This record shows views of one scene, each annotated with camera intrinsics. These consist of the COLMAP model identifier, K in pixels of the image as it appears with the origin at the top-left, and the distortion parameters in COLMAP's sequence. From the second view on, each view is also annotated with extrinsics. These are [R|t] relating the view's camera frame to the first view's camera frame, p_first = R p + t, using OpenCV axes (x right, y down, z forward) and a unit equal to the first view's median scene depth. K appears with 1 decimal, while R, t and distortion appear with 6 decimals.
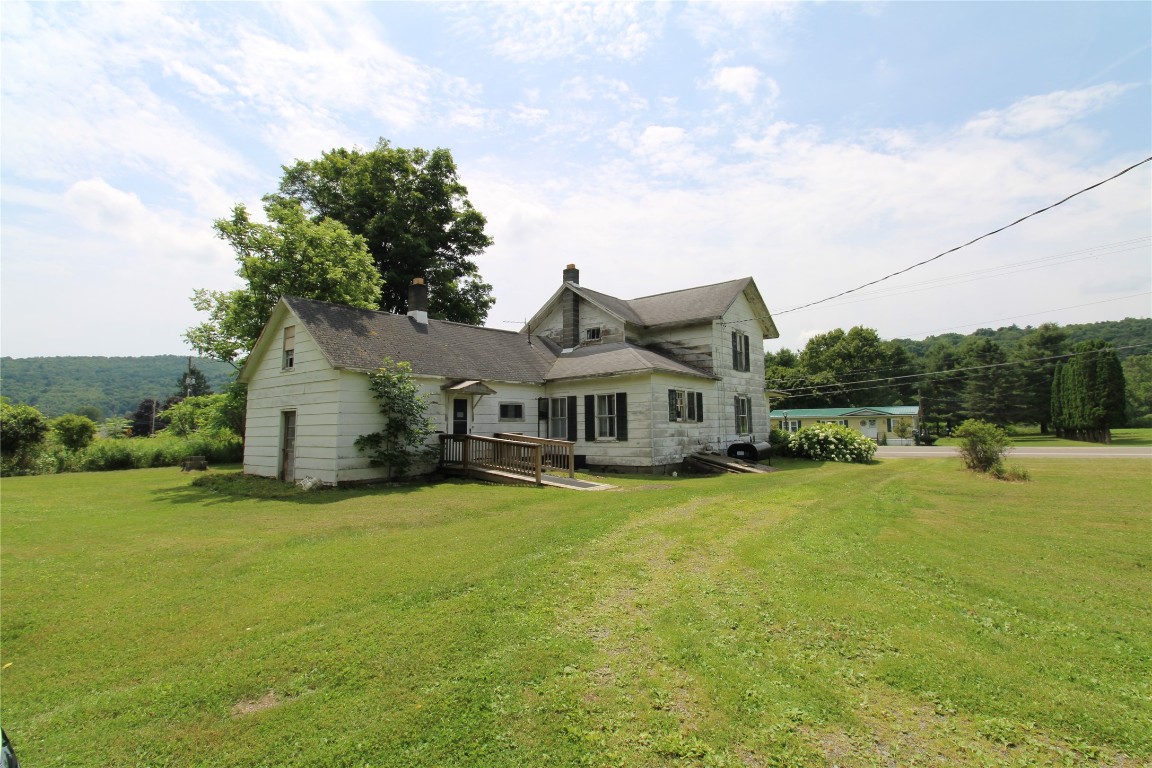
lens RADIAL K [[526.8, 0, 569.9], [0, 526.8, 379.8], [0, 0, 1]] dist [-0.022575, -0.000739]
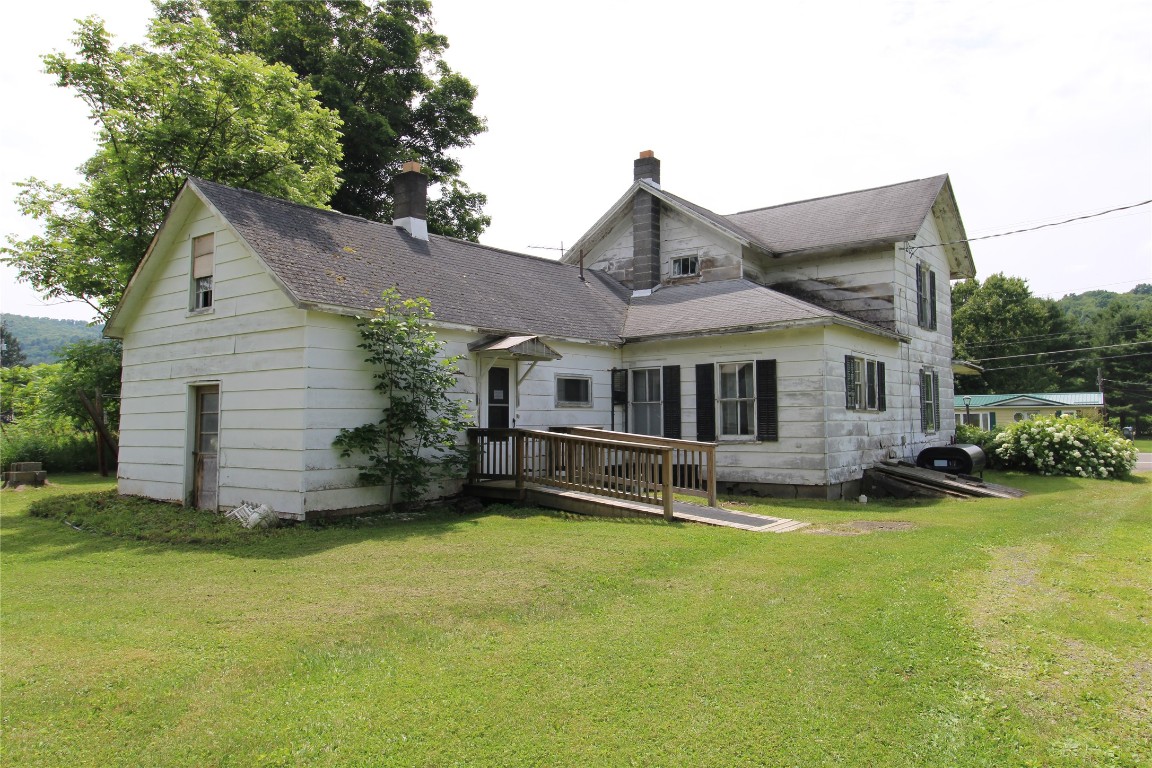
lens RADIAL K [[776.7, 0, 578.0], [0, 776.7, 380.2], [0, 0, 1]] dist [-0.012687, 0.001813]
pose [[0.999859, 0.008249, 0.014644, -0.110894], [-0.008801, 0.999239, 0.037989, 0.014437], [-0.014320, -0.038113, 0.999171, 0.121946]]
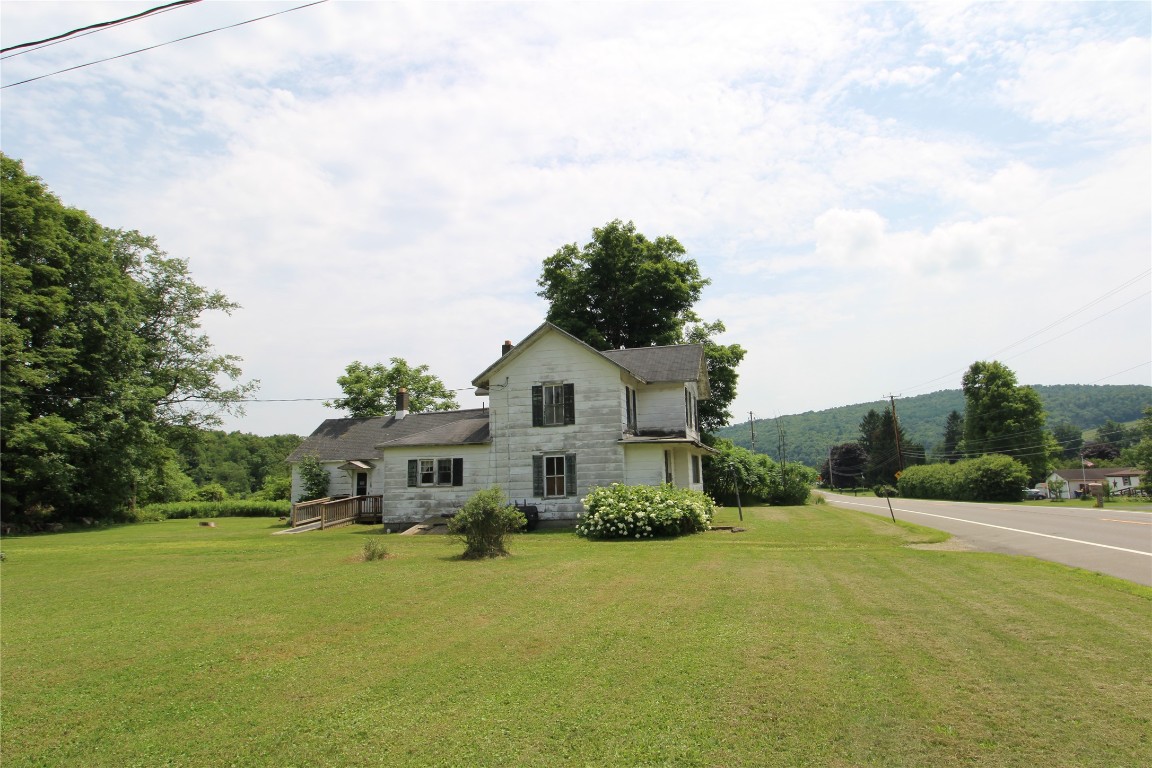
lens RADIAL K [[674.2, 0, 581.8], [0, 674.2, 381.3], [0, 0, 1]] dist [-0.015457, -0.006608]
pose [[0.387867, -0.140473, -0.910948, 1.594208], [0.102613, 0.988755, -0.108780, 0.043028], [0.915986, -0.051283, 0.397920, 0.678086]]
